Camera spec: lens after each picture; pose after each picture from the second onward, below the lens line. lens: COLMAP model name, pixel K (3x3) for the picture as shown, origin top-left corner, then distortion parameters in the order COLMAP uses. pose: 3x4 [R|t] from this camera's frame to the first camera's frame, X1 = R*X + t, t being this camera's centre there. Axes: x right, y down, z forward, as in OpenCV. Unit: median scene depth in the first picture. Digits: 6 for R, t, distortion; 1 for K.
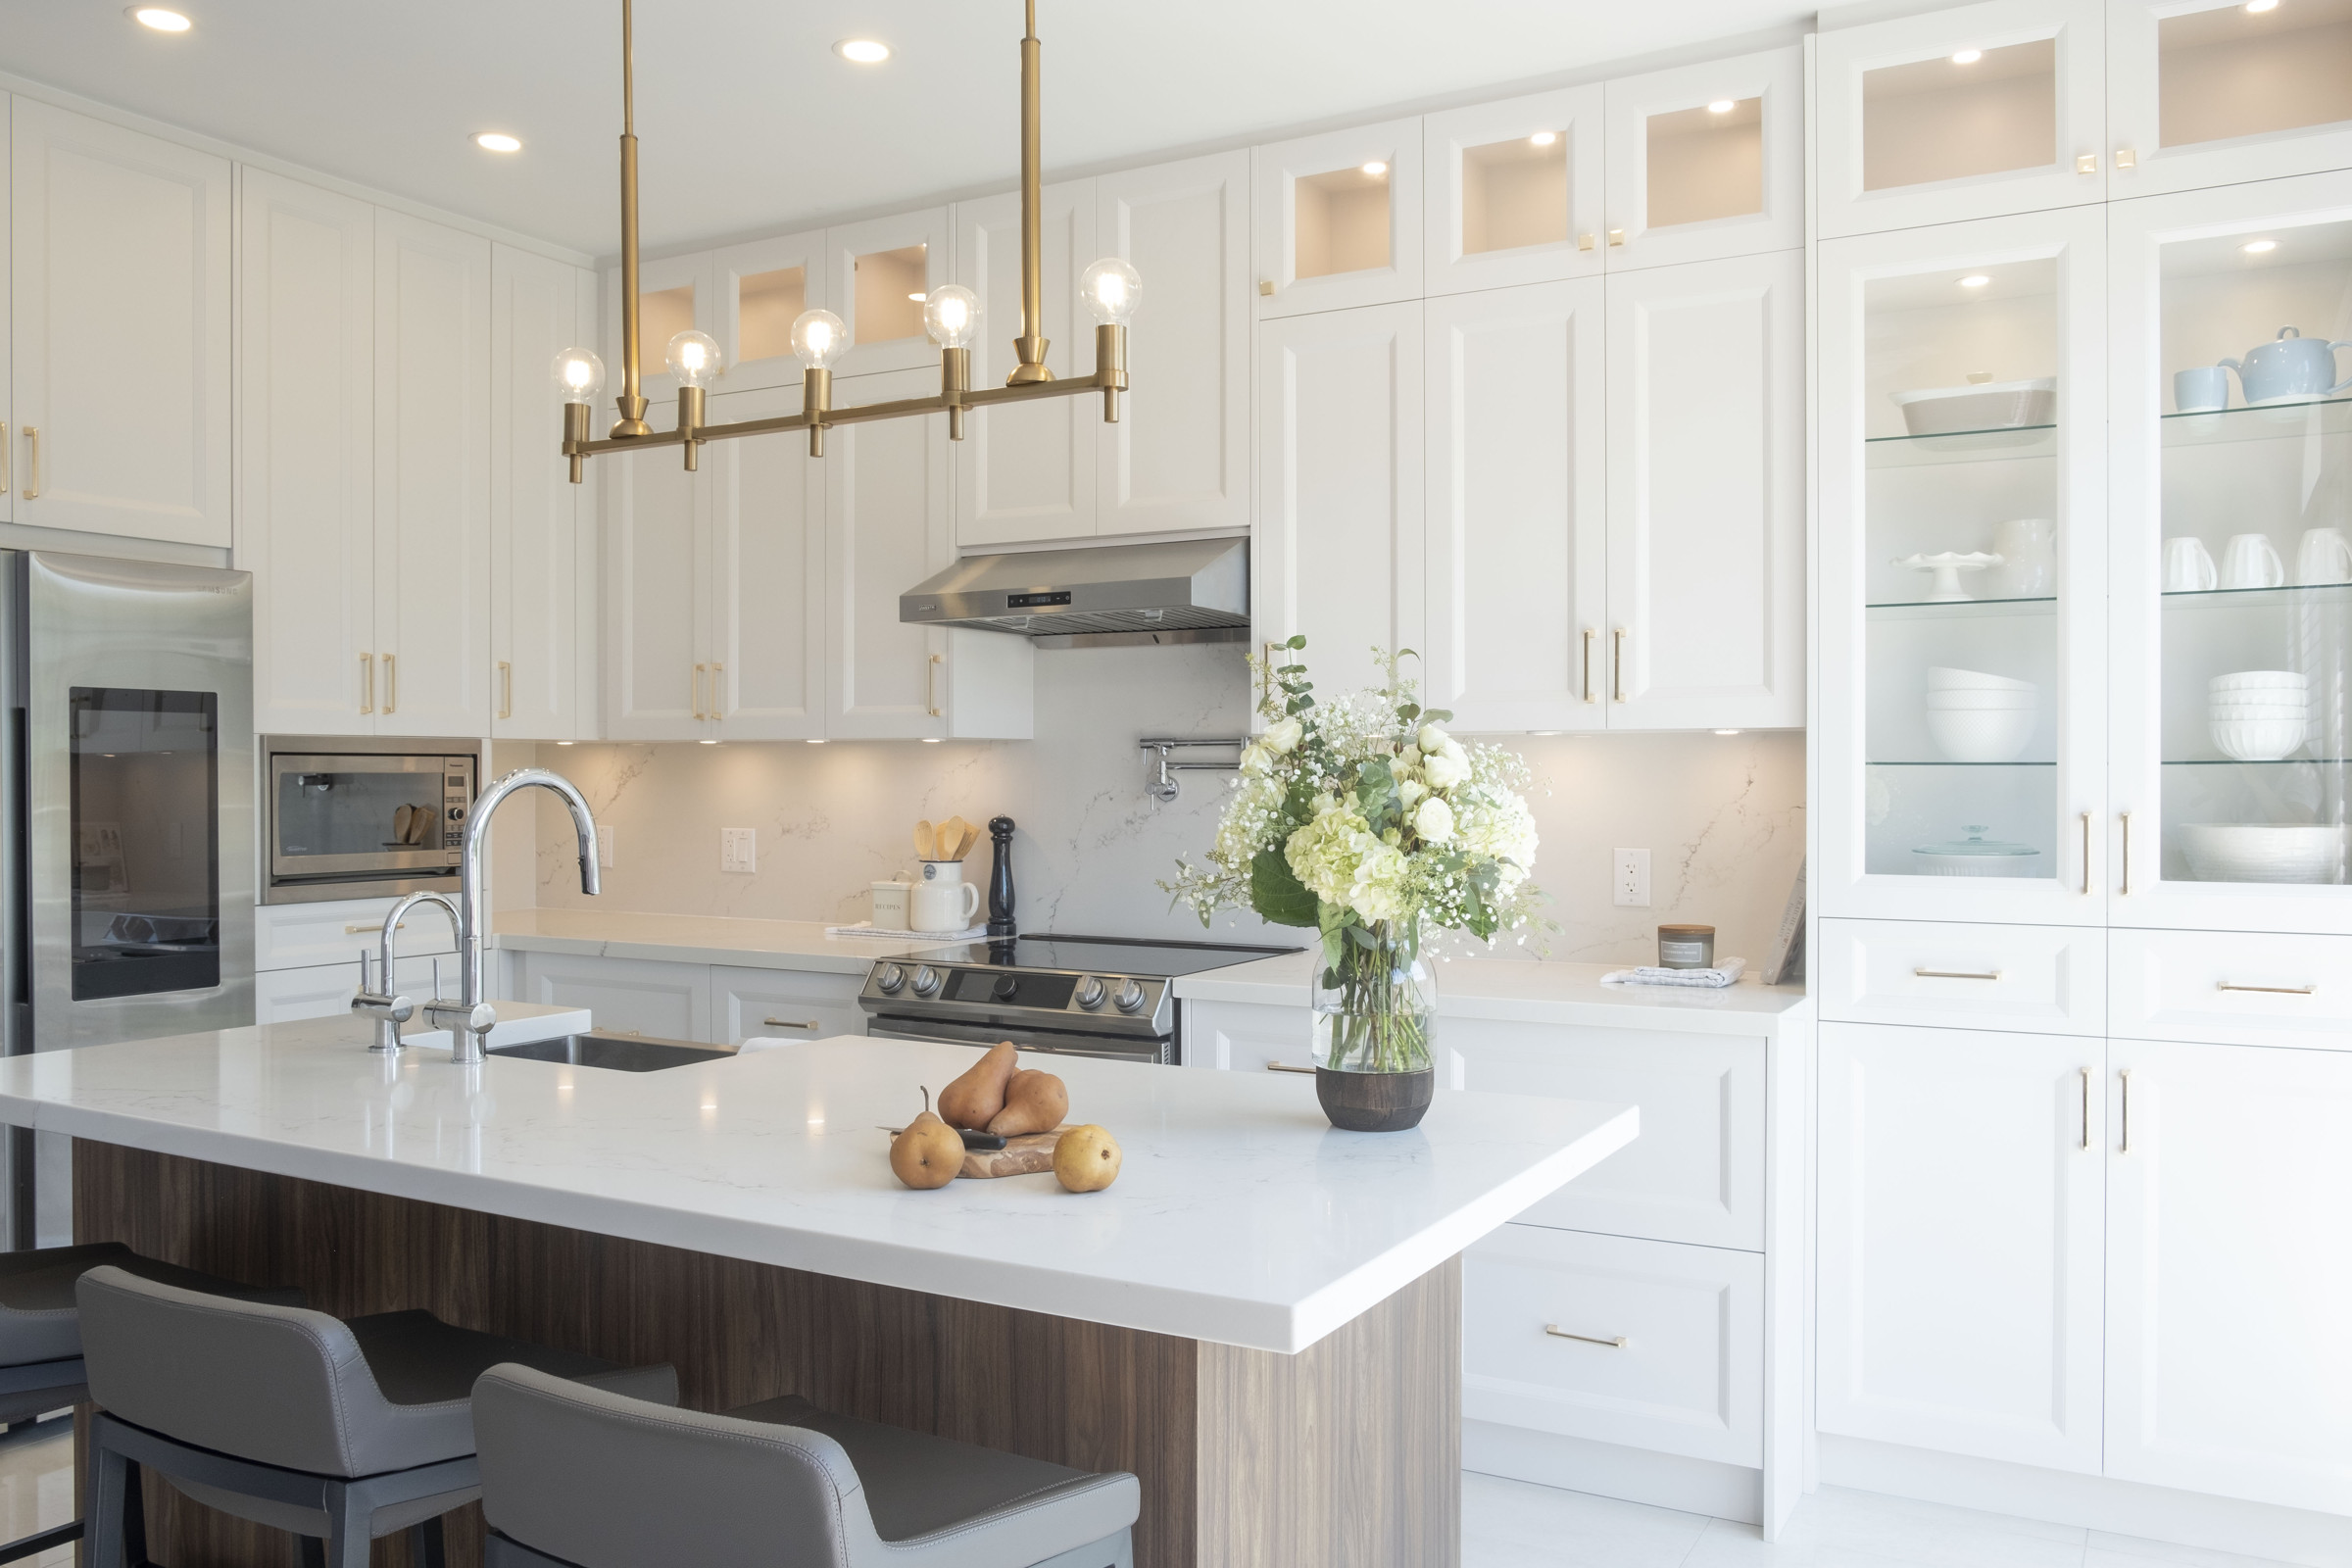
lens RADIAL K [[1791.1, 0, 1230.7], [0, 1791.1, 783.1], [0, 0, 1]] dist [-0.009871, -0.000792]
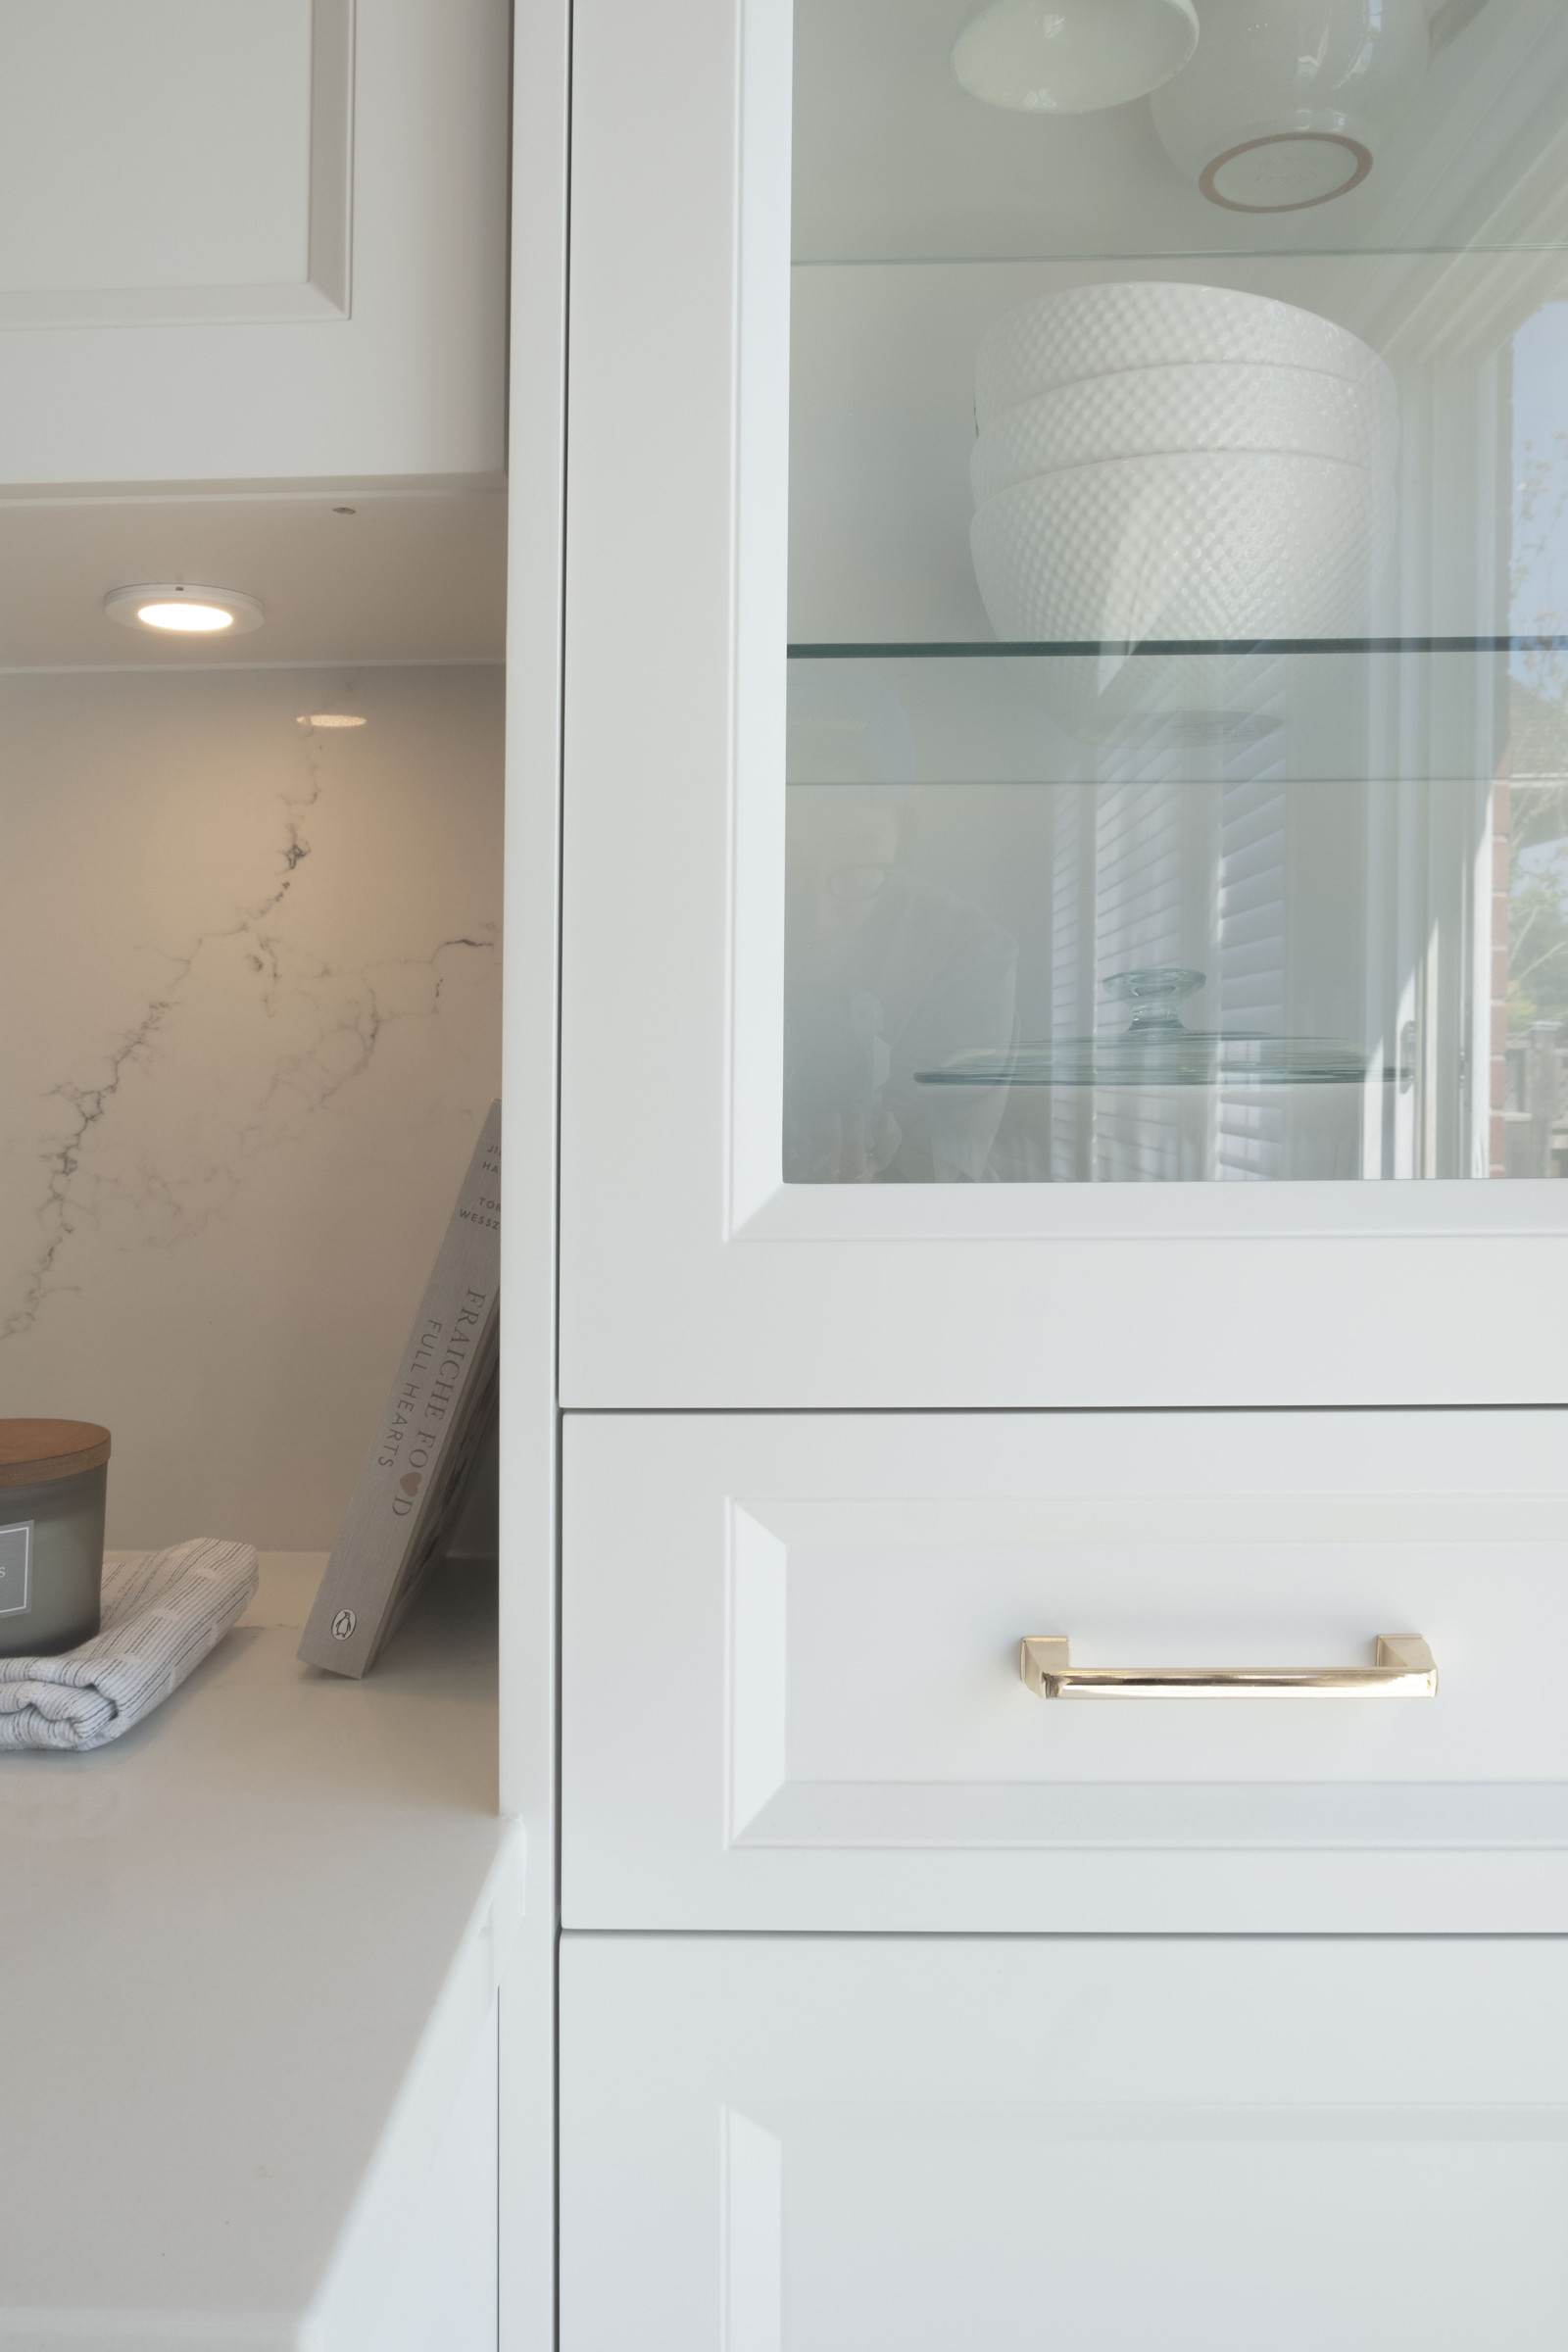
lens RADIAL K [[1791.1, 0, 784.0], [0, 1791.1, 1176.0], [0, 0, 1]] dist [-0.009871, -0.000792]
pose [[0.890015, -0.005044, 0.455904, 0.245466], [-0.009072, 0.999545, 0.028769, 0.041356], [-0.455841, -0.029741, 0.889564, 0.766713]]
